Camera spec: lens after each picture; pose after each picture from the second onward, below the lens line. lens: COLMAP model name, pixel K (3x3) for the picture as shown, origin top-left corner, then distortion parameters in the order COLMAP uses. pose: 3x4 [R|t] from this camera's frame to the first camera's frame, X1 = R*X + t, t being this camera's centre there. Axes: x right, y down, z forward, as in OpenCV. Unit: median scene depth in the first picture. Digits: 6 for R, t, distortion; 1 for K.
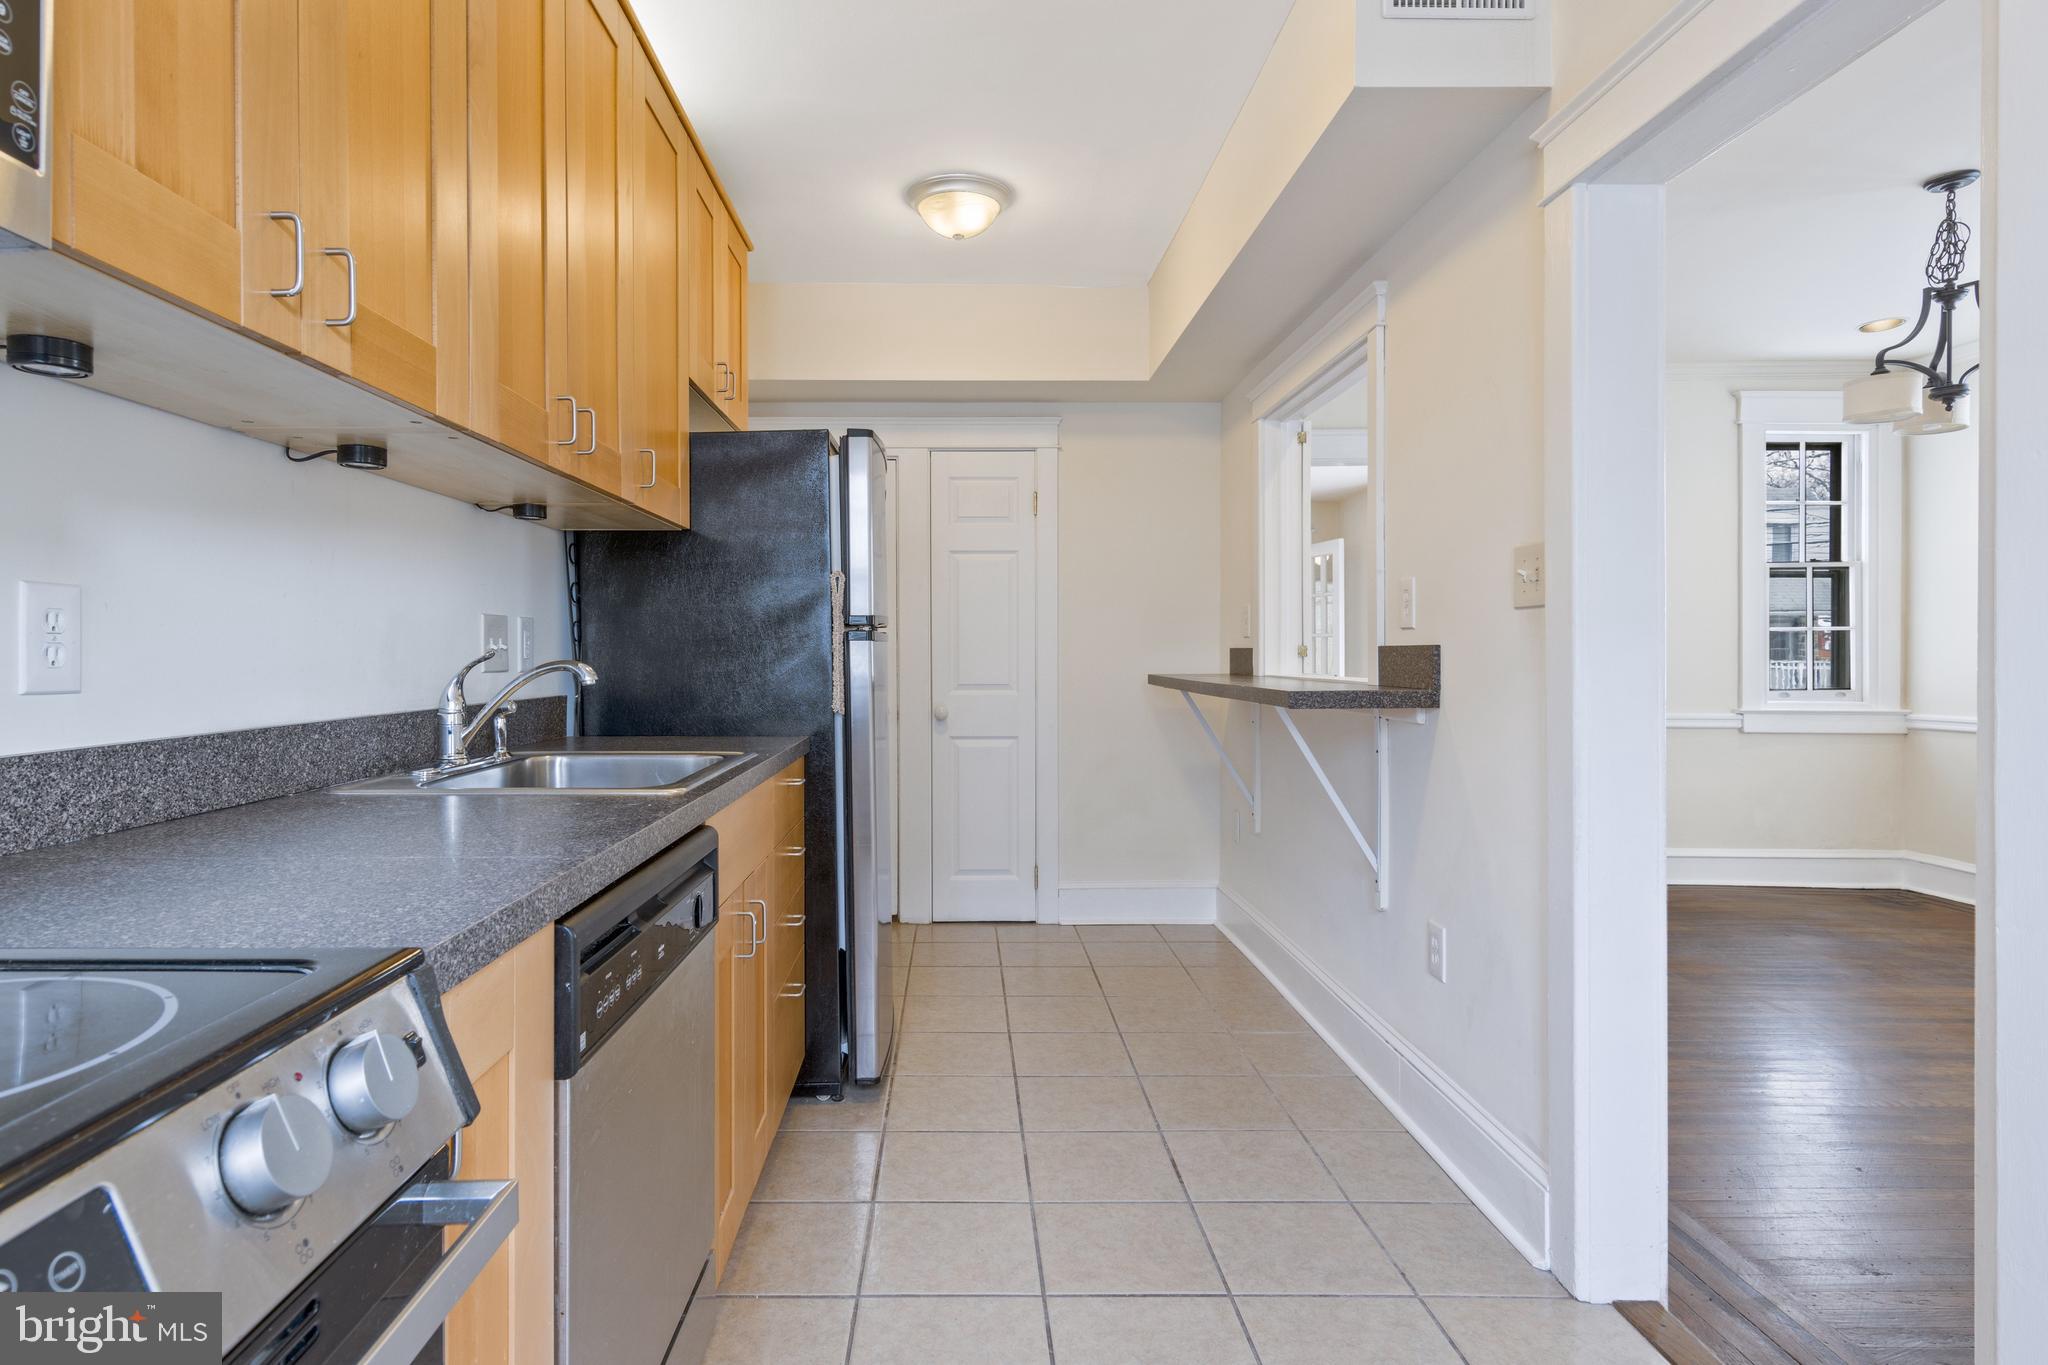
lens RADIAL K [[1049.4, 0, 1015.1], [0, 1049.4, 657.4], [0, 0, 1]] dist [0.009777, -0.004387]
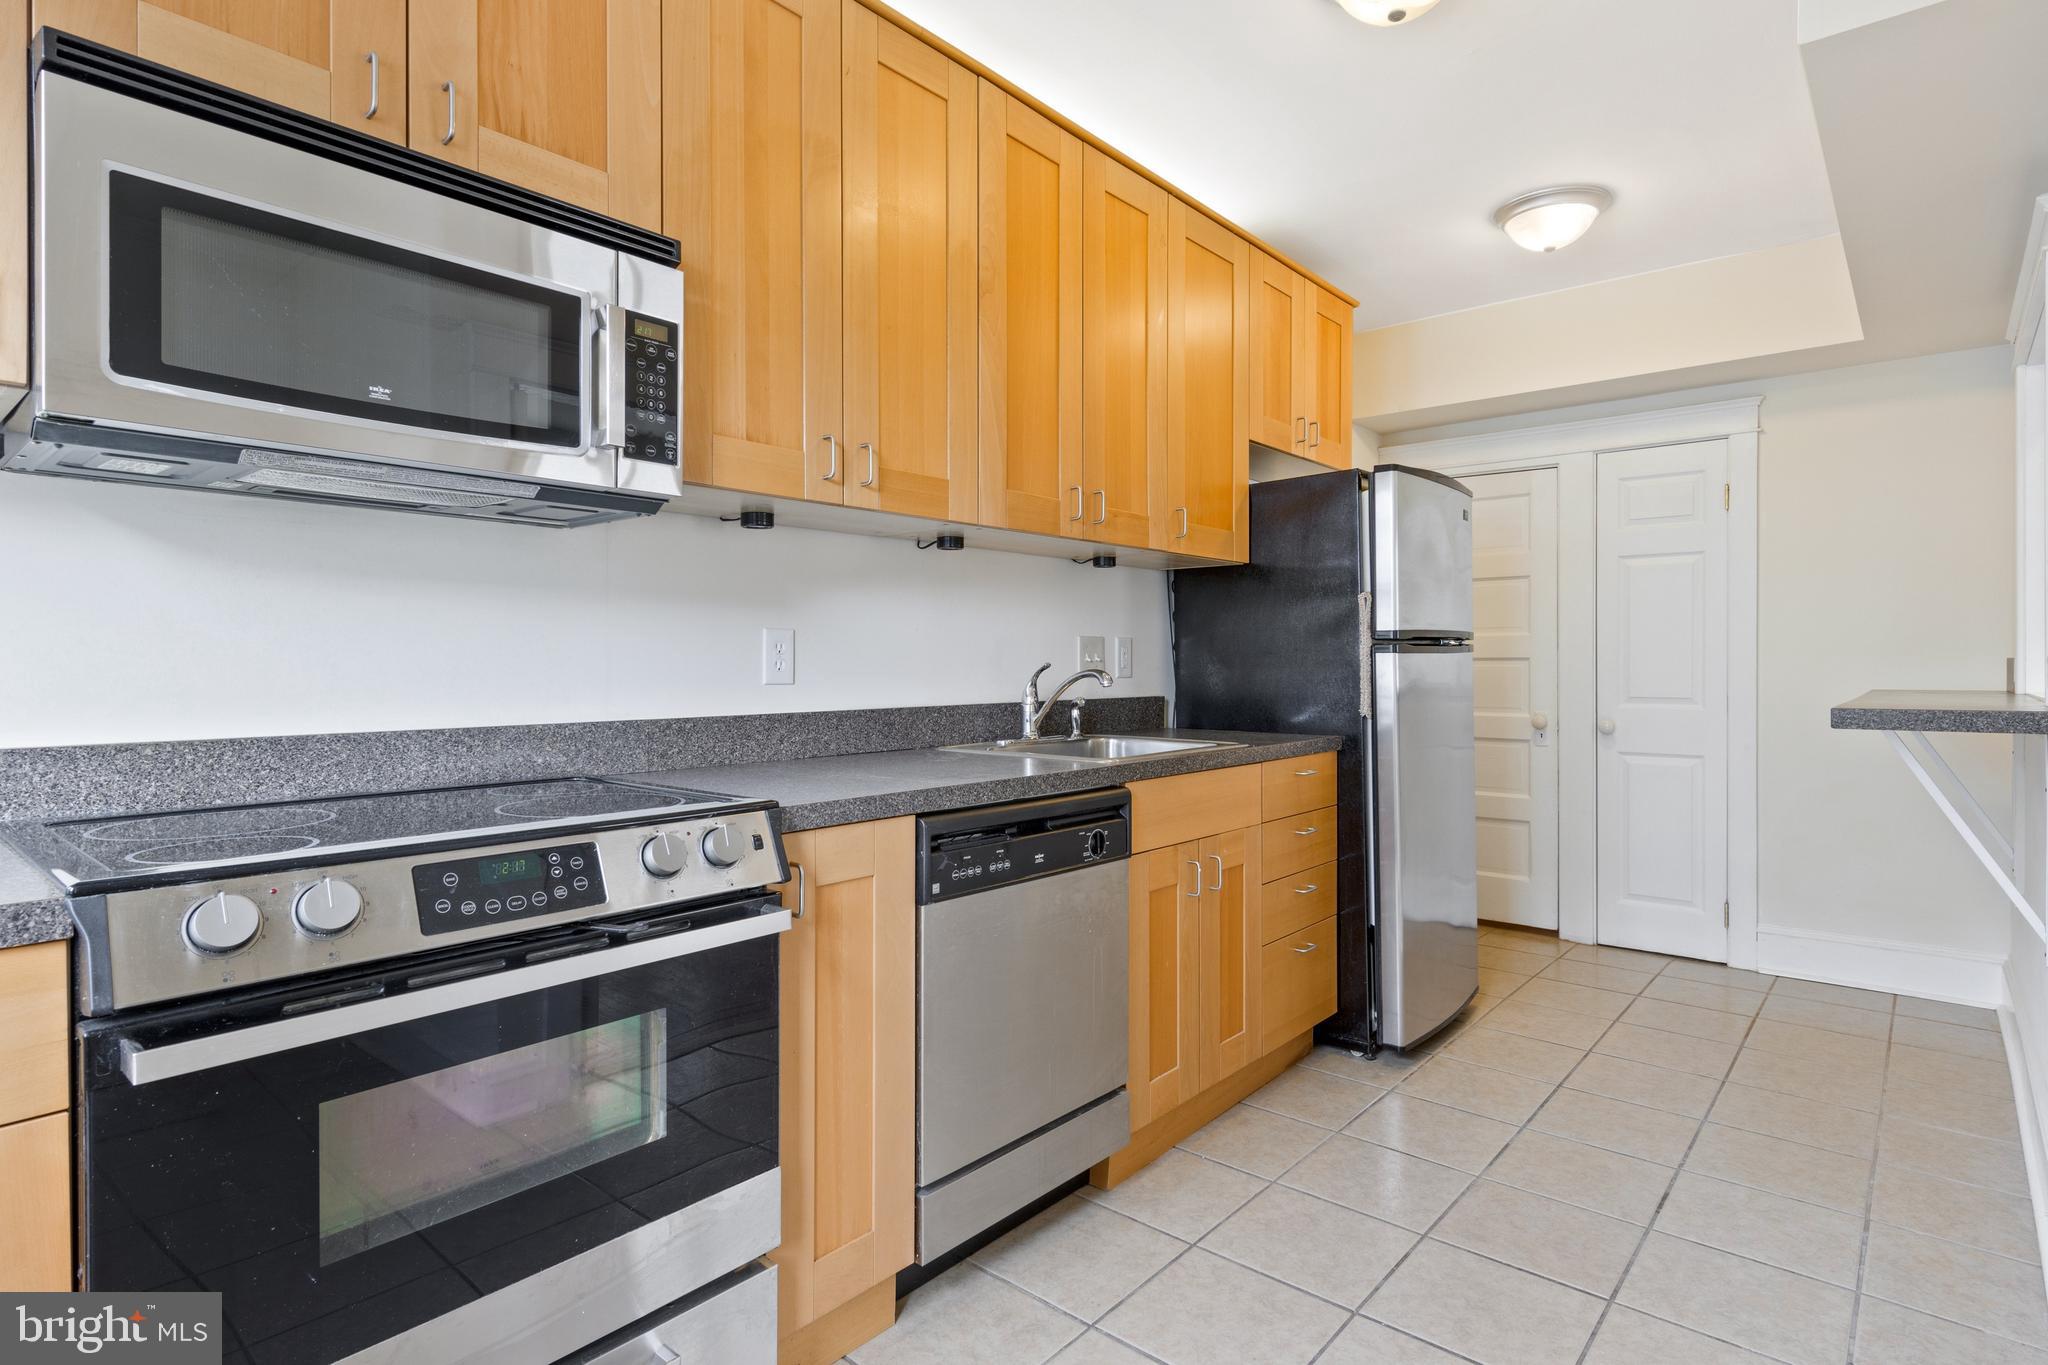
lens RADIAL K [[1049.4, 0, 1095.2], [0, 1049.4, 670.8], [0, 0, 1]] dist [0.009777, -0.004387]
pose [[0.778345, 0.003865, -0.627824, 0.316712], [-0.002280, 0.999992, 0.003329, 0.000040], [0.627832, -0.001160, 0.778348, -0.066508]]
